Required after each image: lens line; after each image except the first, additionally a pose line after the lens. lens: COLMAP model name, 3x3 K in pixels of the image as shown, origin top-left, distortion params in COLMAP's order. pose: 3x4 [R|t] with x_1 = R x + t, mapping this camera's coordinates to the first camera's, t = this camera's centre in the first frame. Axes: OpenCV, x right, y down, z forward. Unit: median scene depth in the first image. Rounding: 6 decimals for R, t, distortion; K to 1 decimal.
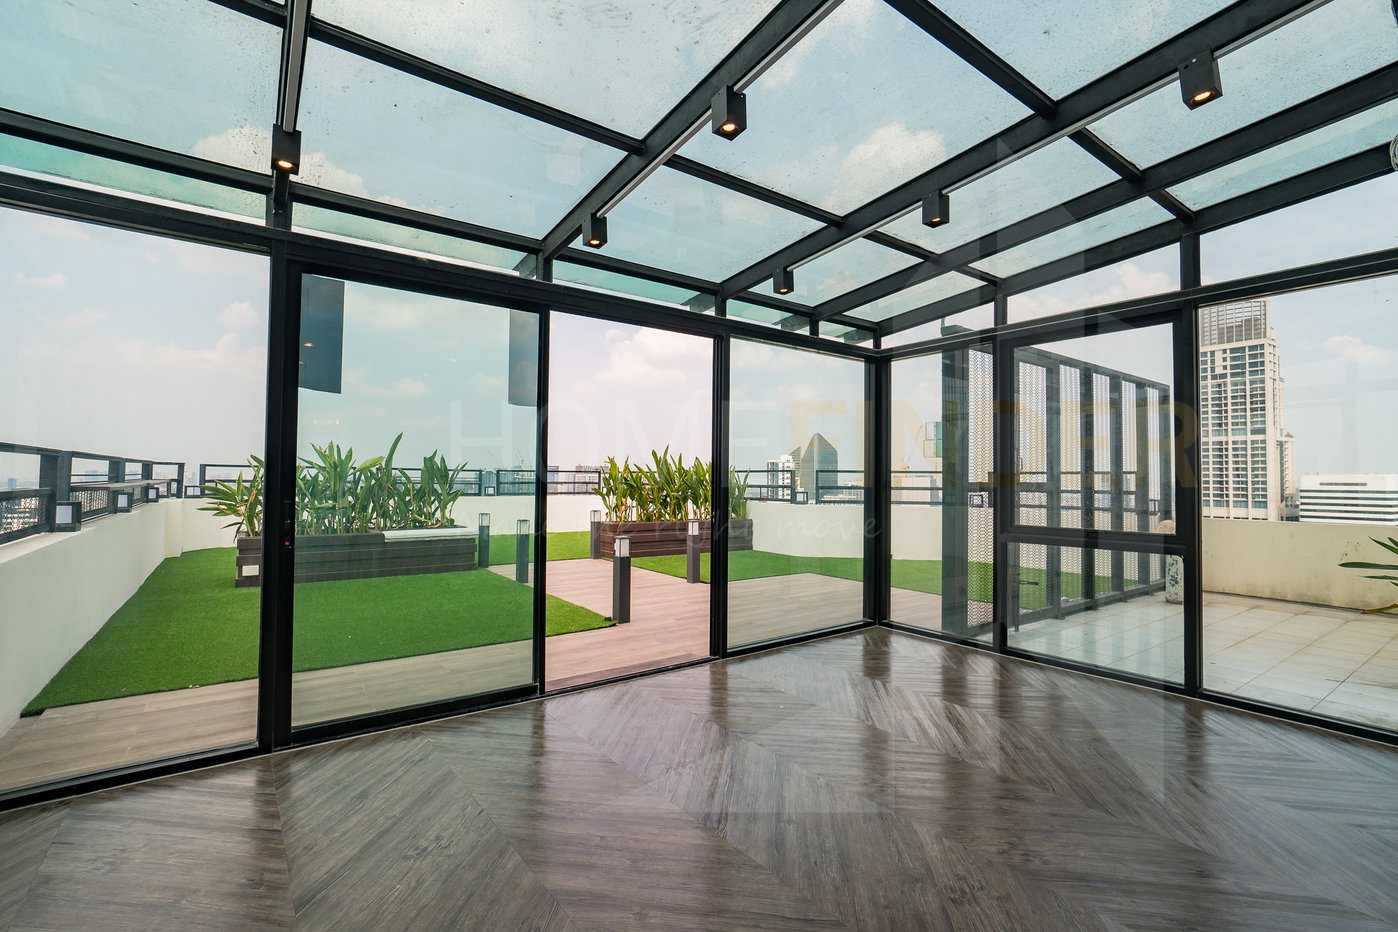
lens RADIAL K [[615.9, 0, 700.9], [0, 615.9, 458.2], [0, 0, 1]] dist [-0.003348, -0.000132]
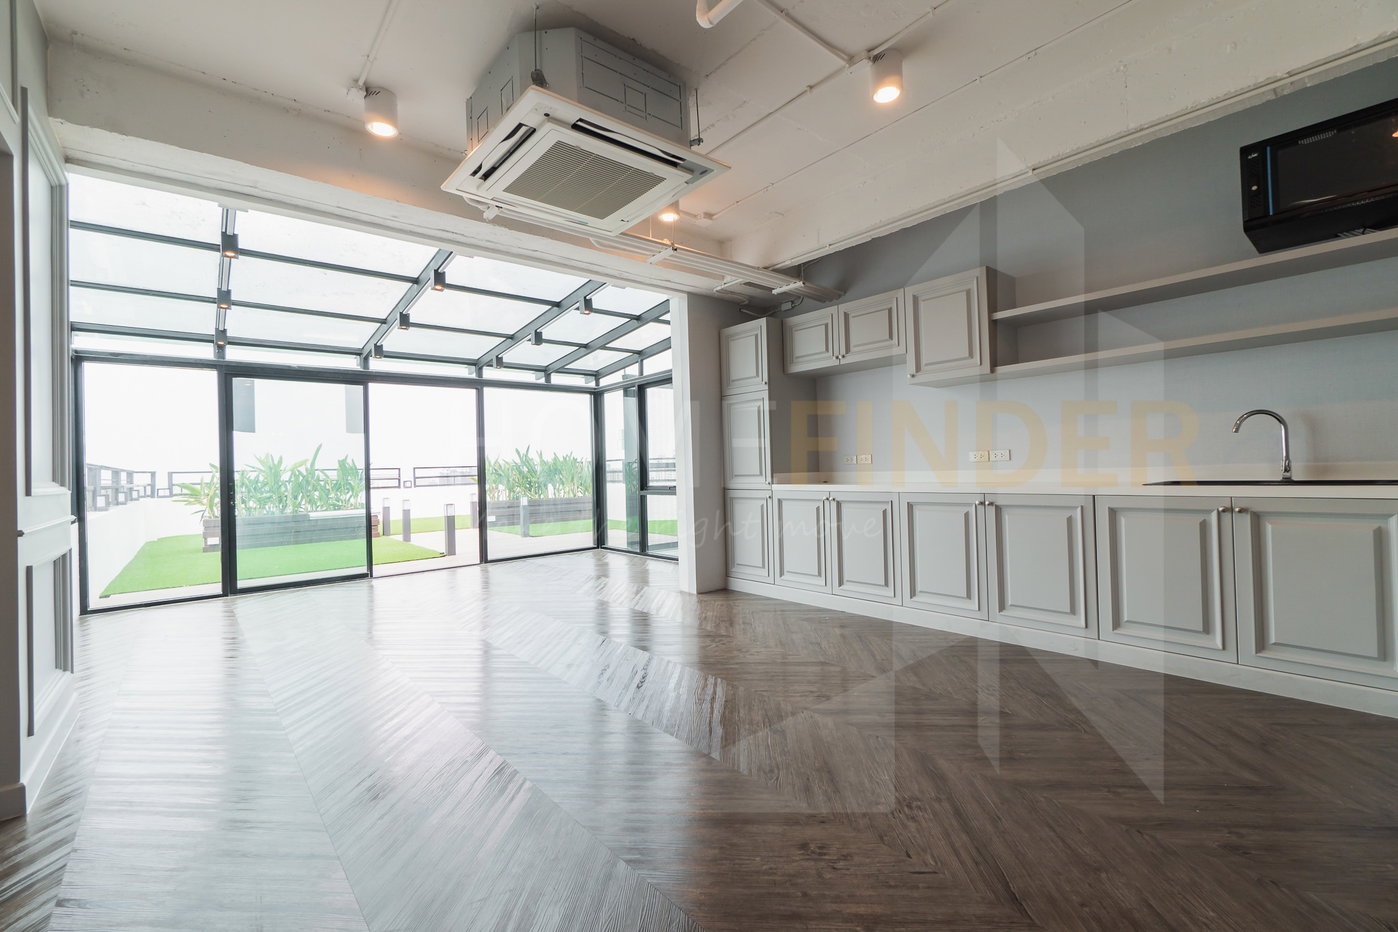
lens RADIAL K [[615.9, 0, 727.1], [0, 615.9, 460.1], [0, 0, 1]] dist [-0.003348, -0.000132]
pose [[0.996695, -0.038097, 0.071746, 0.543491], [0.036804, 0.999137, 0.019262, 0.006034], [-0.072418, -0.016558, 0.997237, -0.760631]]
